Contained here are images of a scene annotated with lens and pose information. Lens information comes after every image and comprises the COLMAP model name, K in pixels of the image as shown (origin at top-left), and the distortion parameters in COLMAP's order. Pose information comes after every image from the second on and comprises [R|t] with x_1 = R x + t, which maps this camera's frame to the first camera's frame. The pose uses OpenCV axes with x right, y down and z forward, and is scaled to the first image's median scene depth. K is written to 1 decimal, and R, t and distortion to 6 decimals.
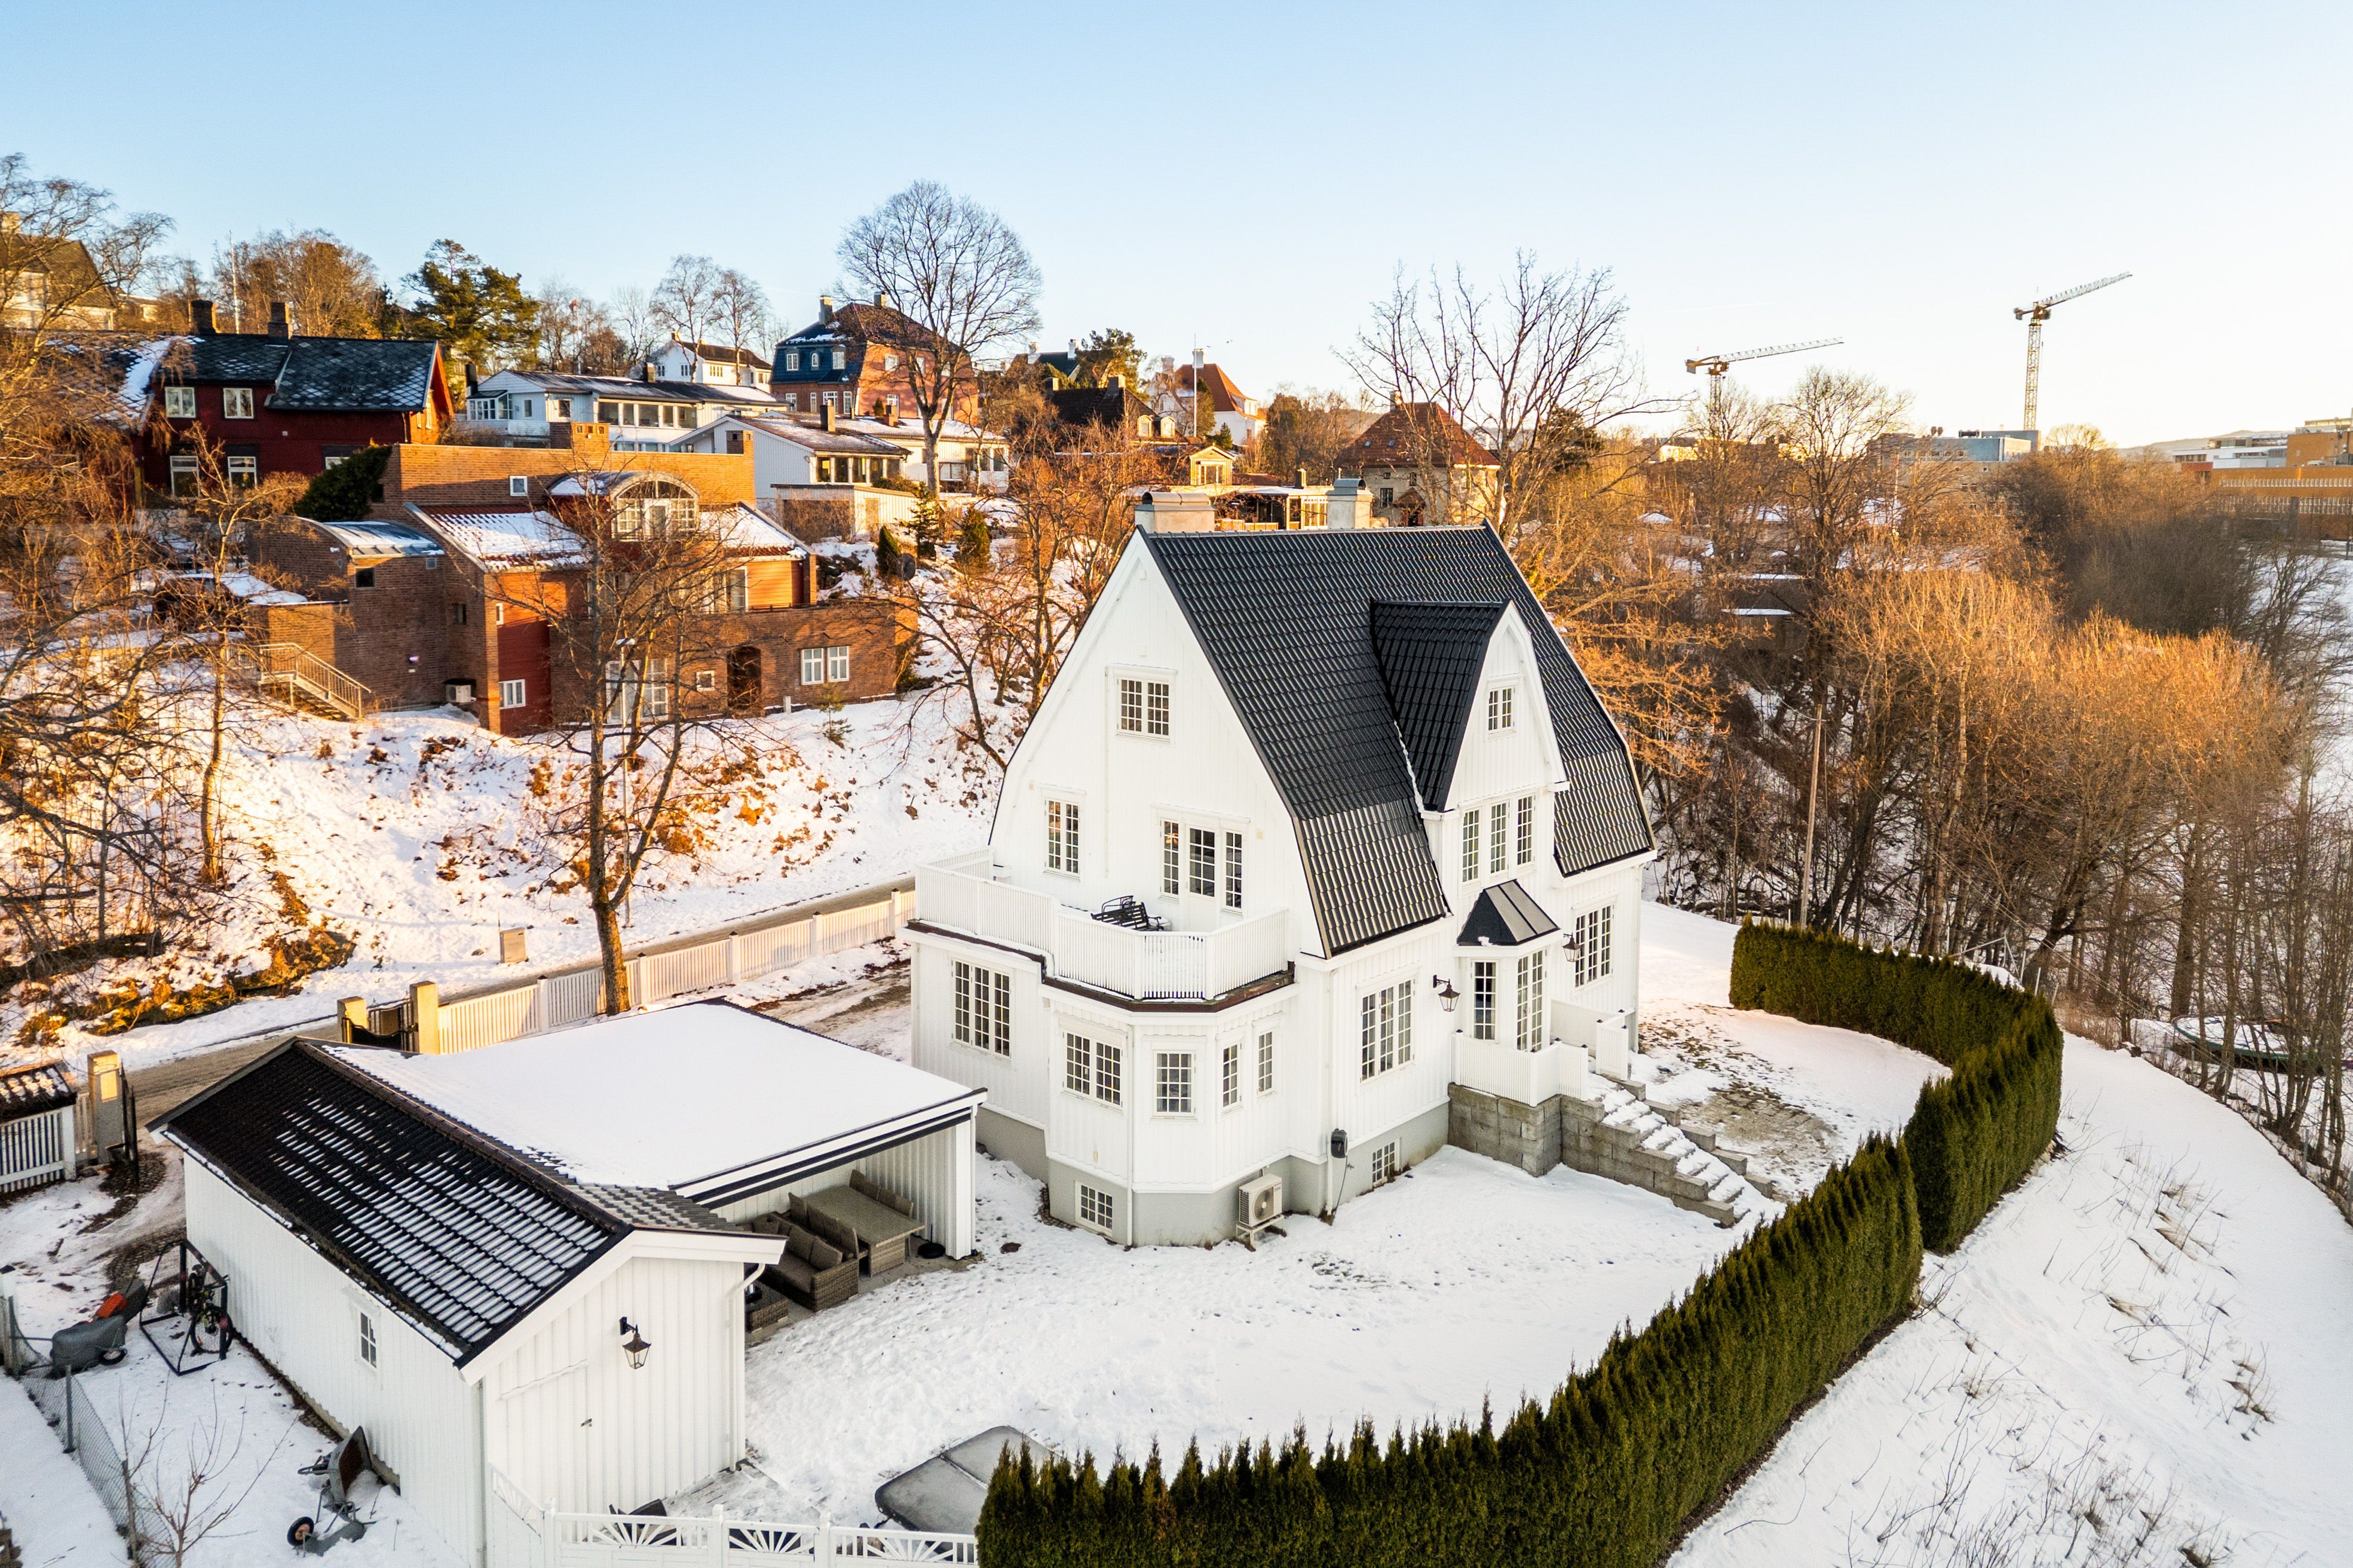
lens RADIAL K [[1637.9, 0, 1177.8], [0, 1637.9, 625.4], [0, 0, 1]] dist [0.107446, -0.188818]
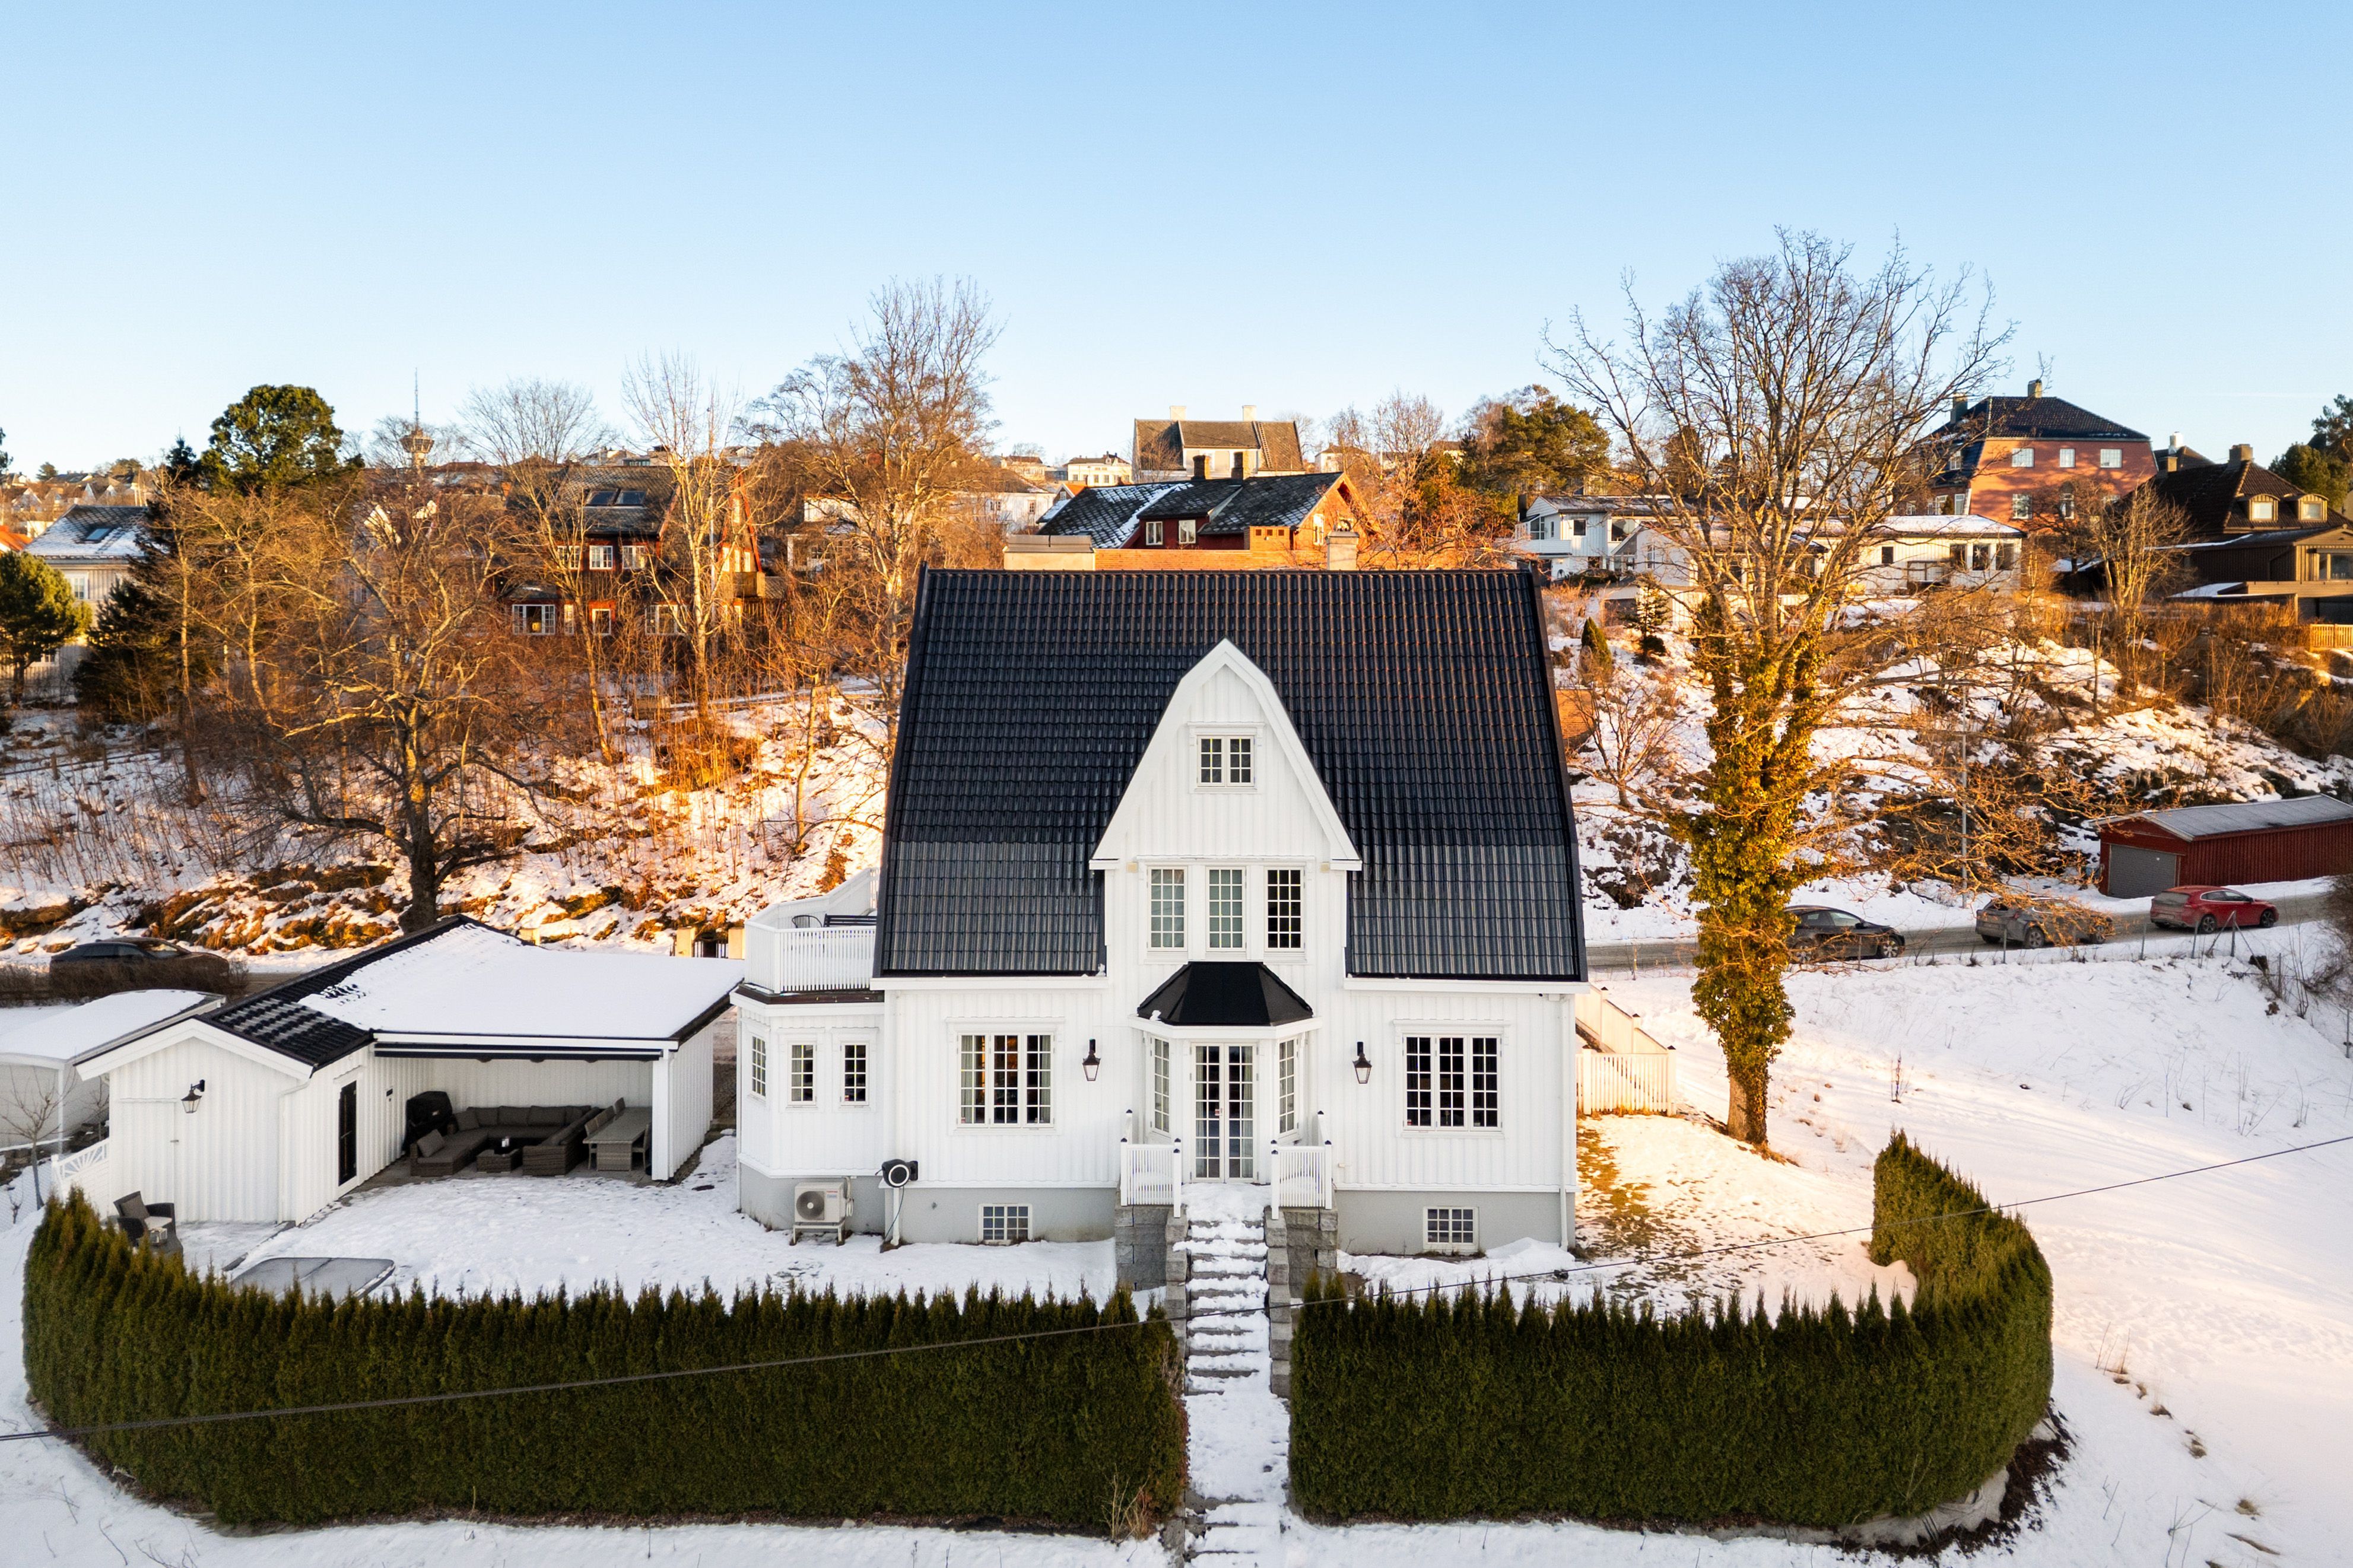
lens RADIAL K [[1637.9, 0, 1177.8], [0, 1637.9, 625.4], [0, 0, 1]] dist [0.107446, -0.188818]
pose [[0.652751, -0.010023, -0.757507, 0.888972], [-0.055669, 0.996575, -0.061157, 0.035656], [0.755525, 0.082090, 0.649957, 0.420983]]
